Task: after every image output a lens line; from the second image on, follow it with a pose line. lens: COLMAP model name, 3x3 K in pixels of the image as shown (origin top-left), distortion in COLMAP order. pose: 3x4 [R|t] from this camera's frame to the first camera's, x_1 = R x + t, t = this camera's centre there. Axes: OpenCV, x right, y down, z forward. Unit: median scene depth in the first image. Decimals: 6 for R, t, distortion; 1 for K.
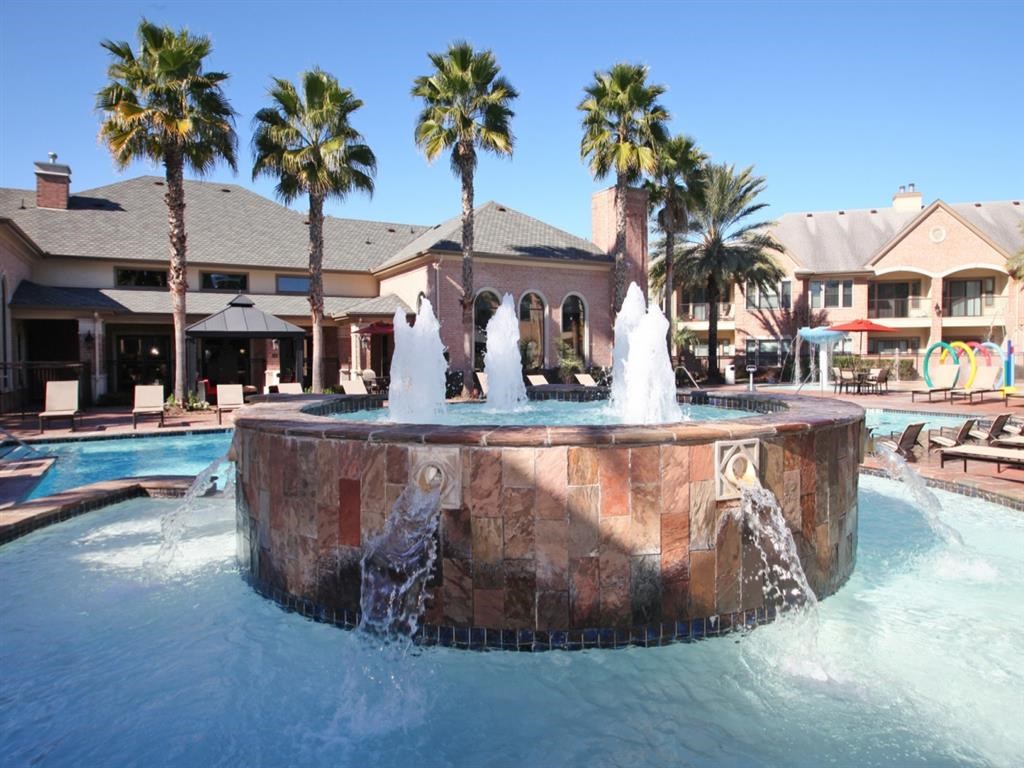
lens RADIAL K [[657.7, 0, 494.9], [0, 657.7, 386.6], [0, 0, 1]] dist [-0.026777, 0.000124]
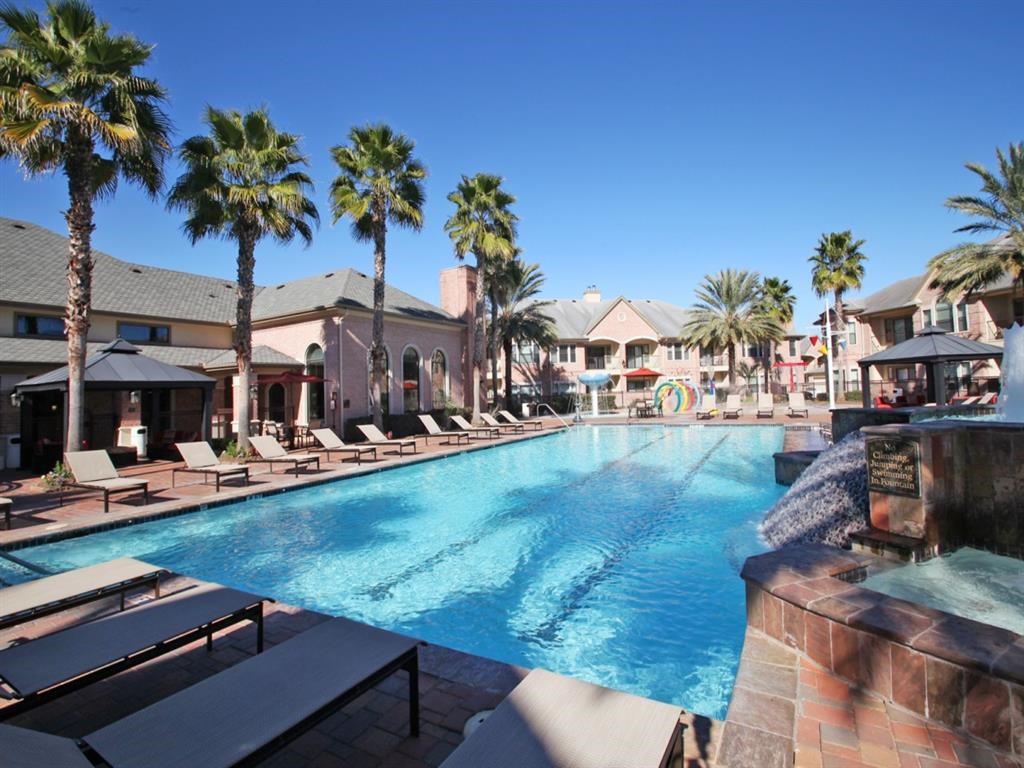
lens RADIAL K [[494.3, 0, 510.4], [0, 494.3, 370.4], [0, 0, 1]] dist [-0.001907, 0.000051]
pose [[0.857521, -0.001872, 0.514446, -0.230381], [0.058719, 0.993814, -0.094261, -0.007191], [-0.511087, 0.111038, 0.852327, 0.151891]]
